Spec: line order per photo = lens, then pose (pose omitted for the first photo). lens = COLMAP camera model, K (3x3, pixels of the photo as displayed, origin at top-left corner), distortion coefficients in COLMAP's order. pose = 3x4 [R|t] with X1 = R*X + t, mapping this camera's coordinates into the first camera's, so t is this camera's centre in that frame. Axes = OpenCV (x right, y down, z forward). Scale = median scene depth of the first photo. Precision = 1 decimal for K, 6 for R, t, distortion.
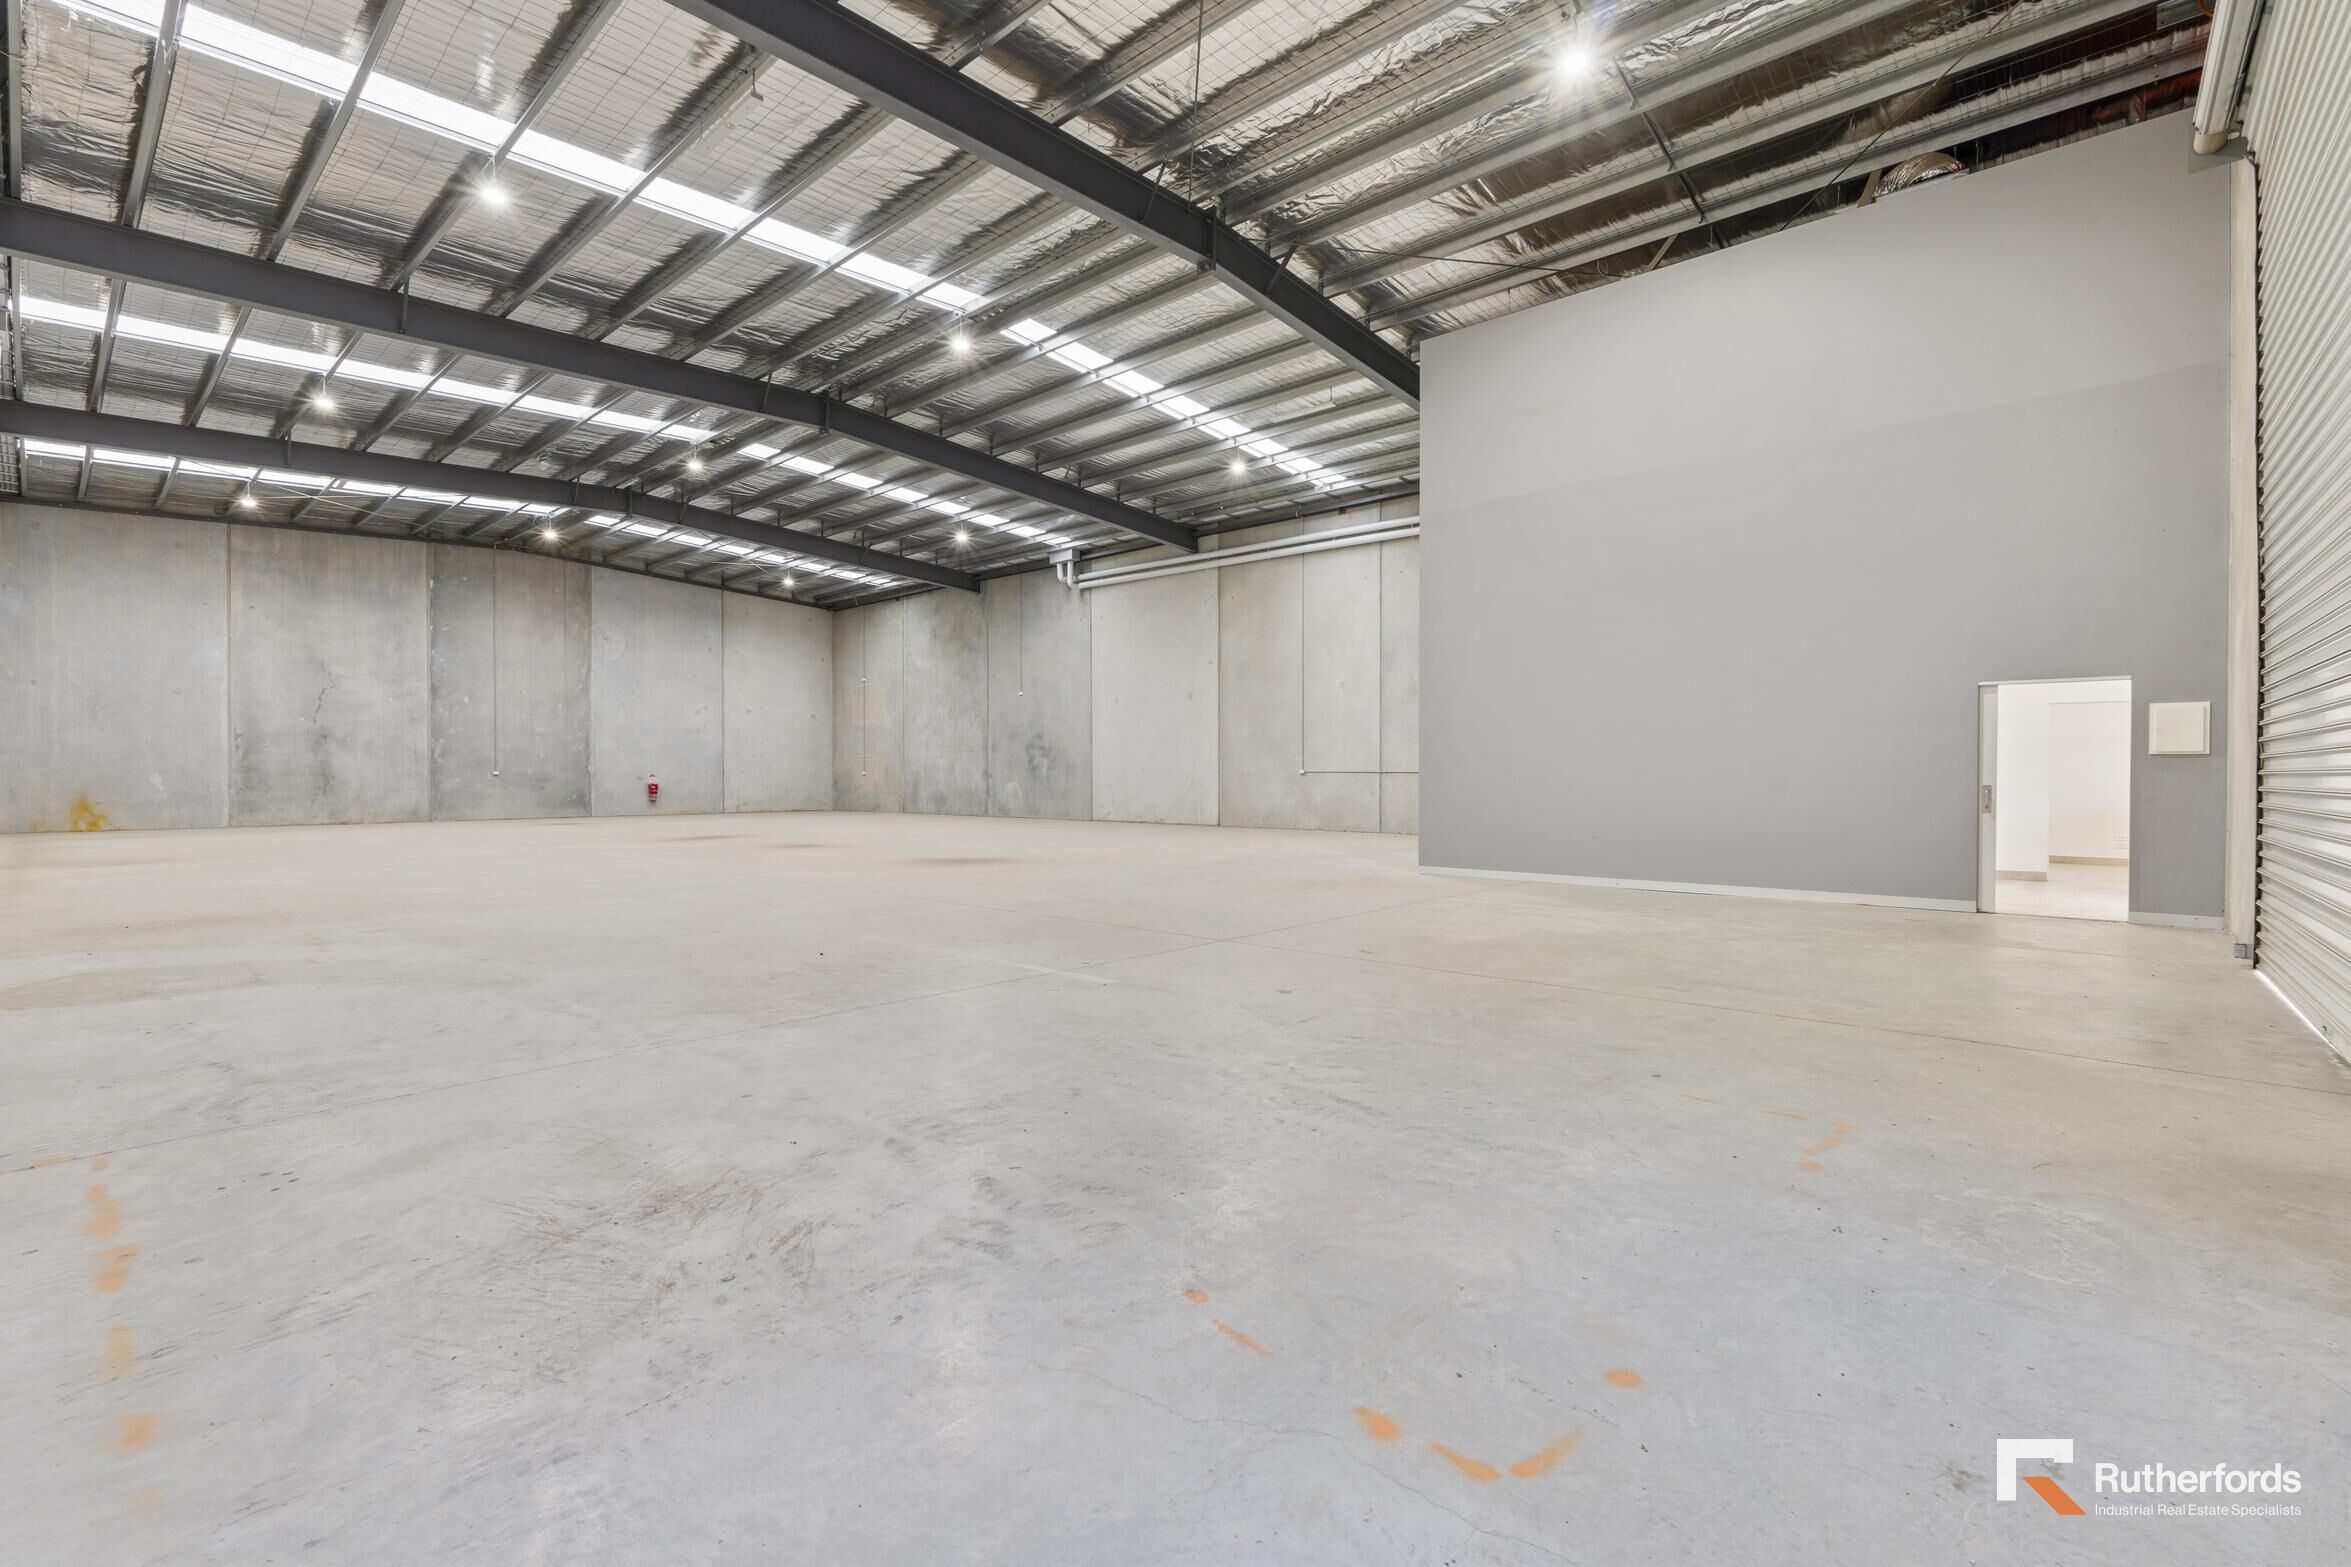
lens RADIAL K [[1034.0, 0, 1170.9], [0, 1034.0, 784.1], [0, 0, 1]] dist [0.003328, -0.003750]
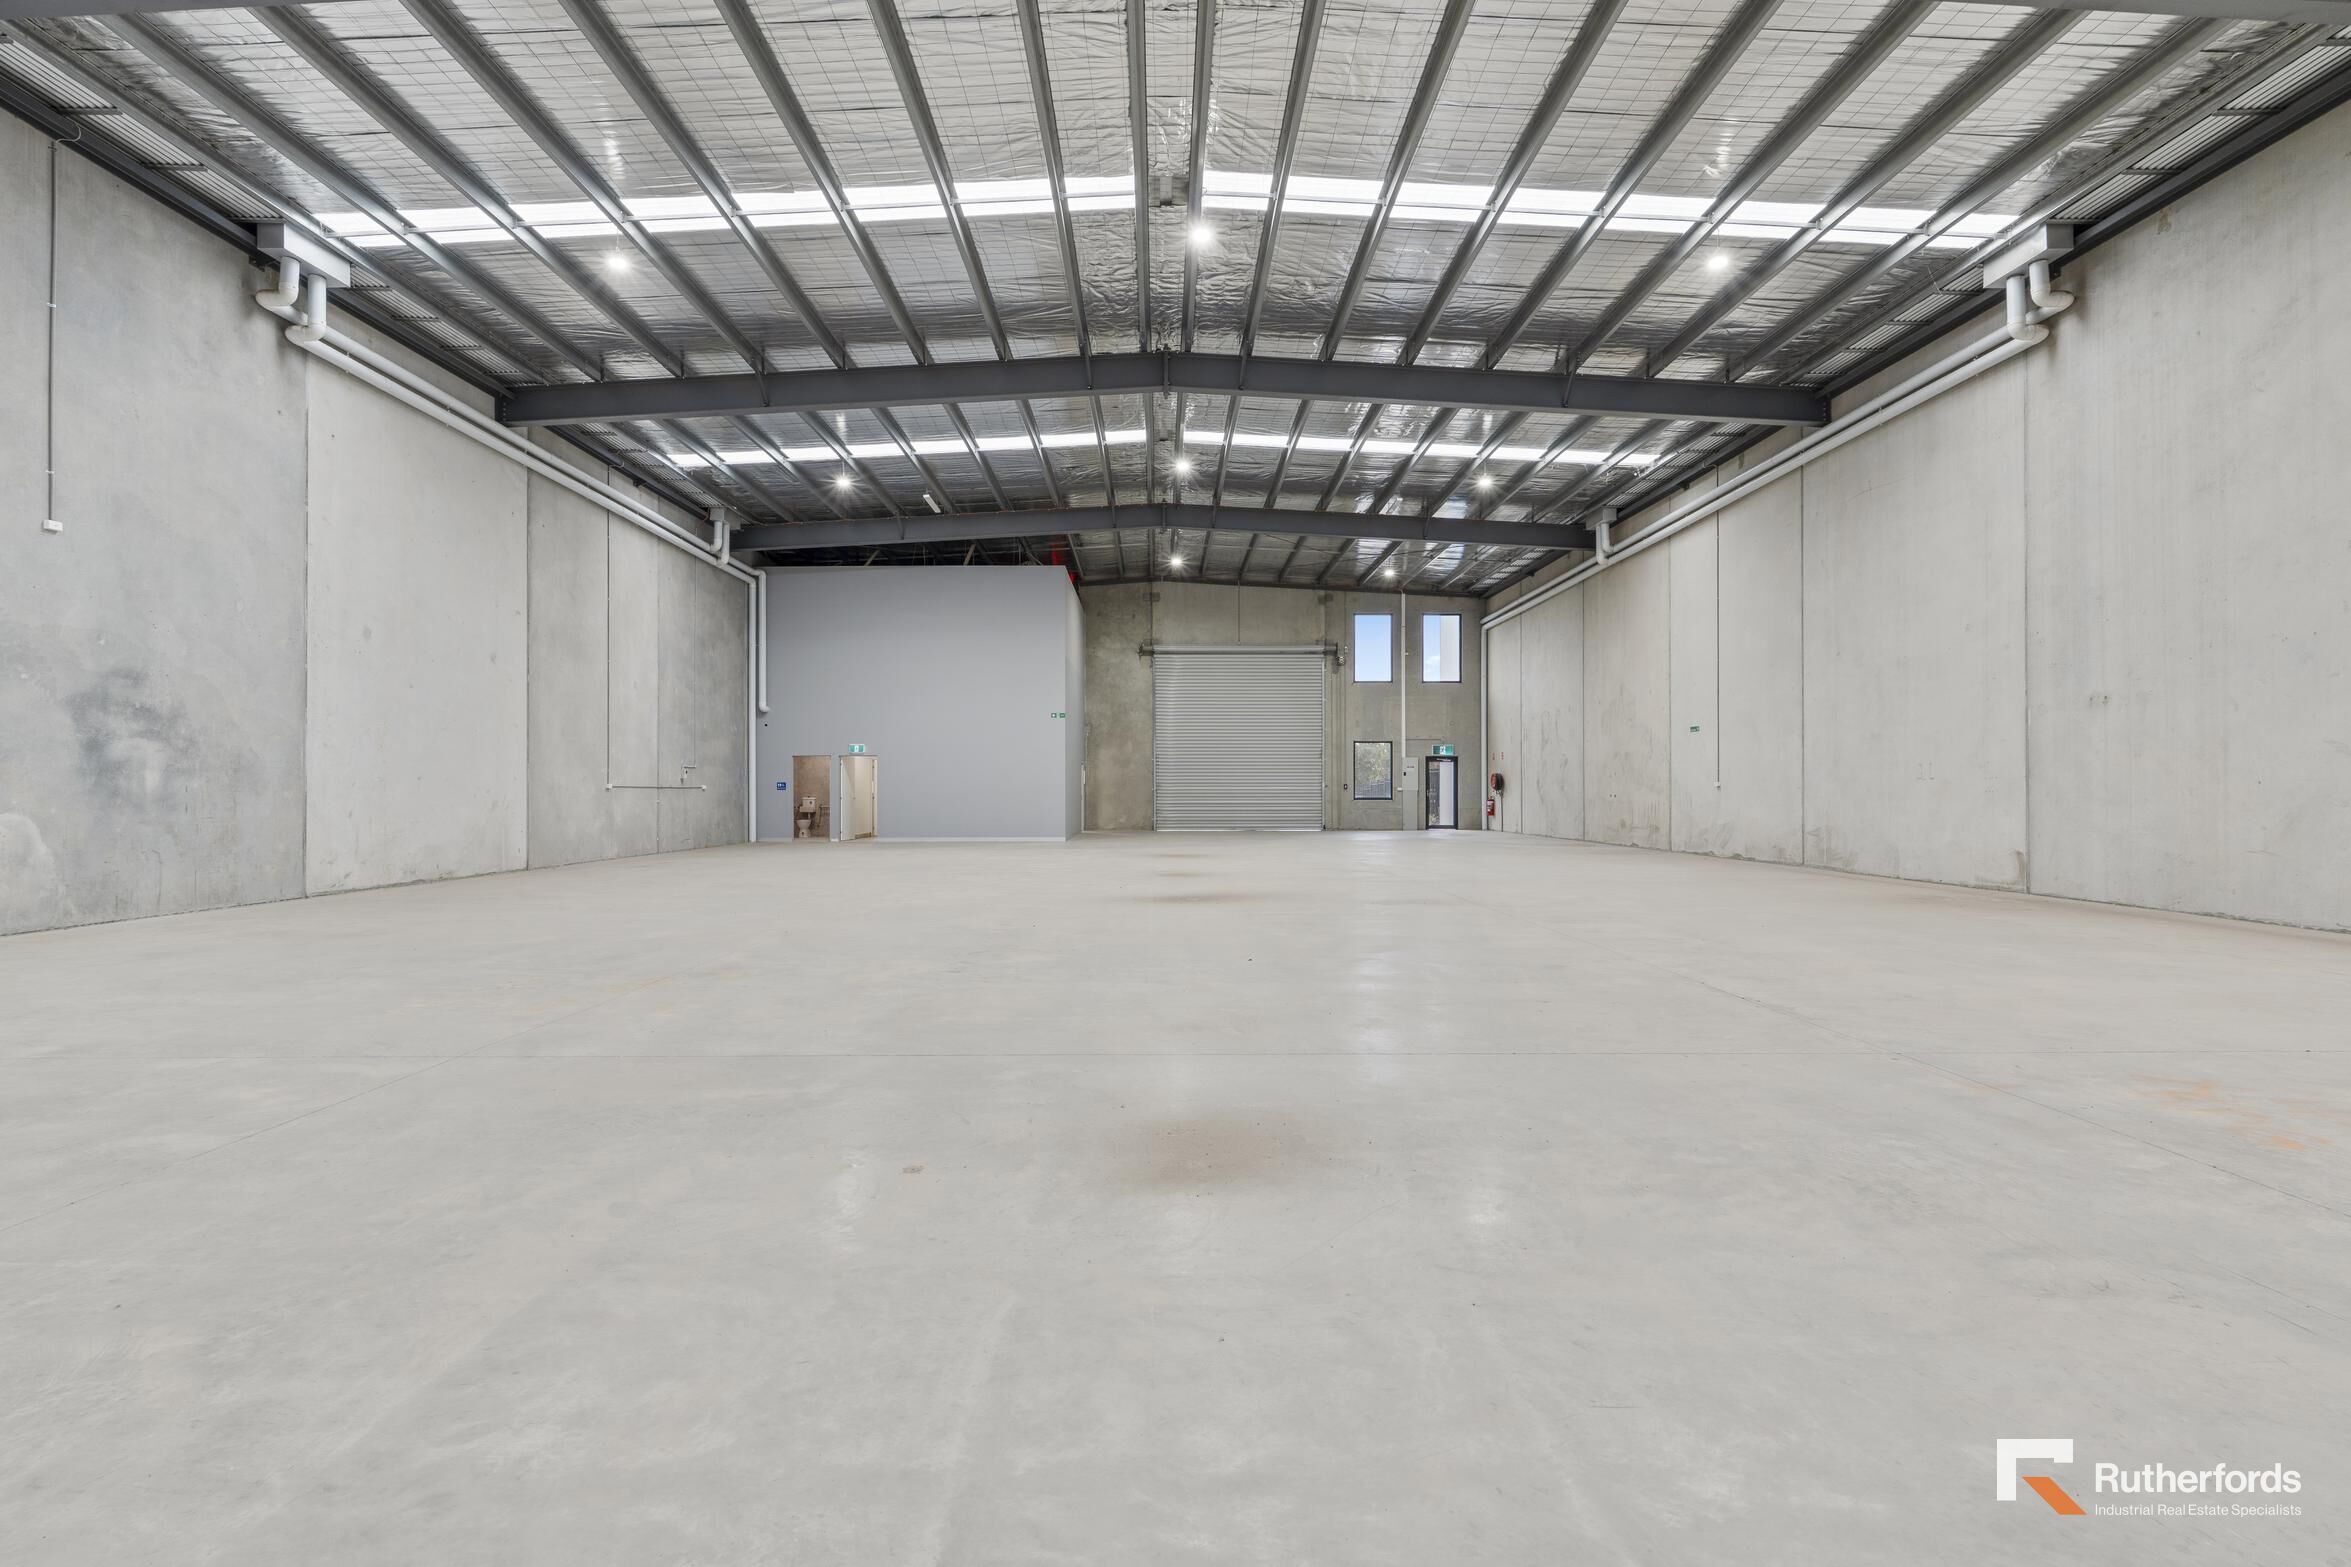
lens RADIAL K [[1076.7, 0, 1151.3], [0, 1076.7, 783.8], [0, 0, 1]] dist [-0.004939, 0.000074]
pose [[-0.661155, 0.003841, 0.750239, -0.670938], [0.006793, 0.999977, 0.000867, -0.010236], [-0.750218, 0.005669, -0.661166, 1.082455]]
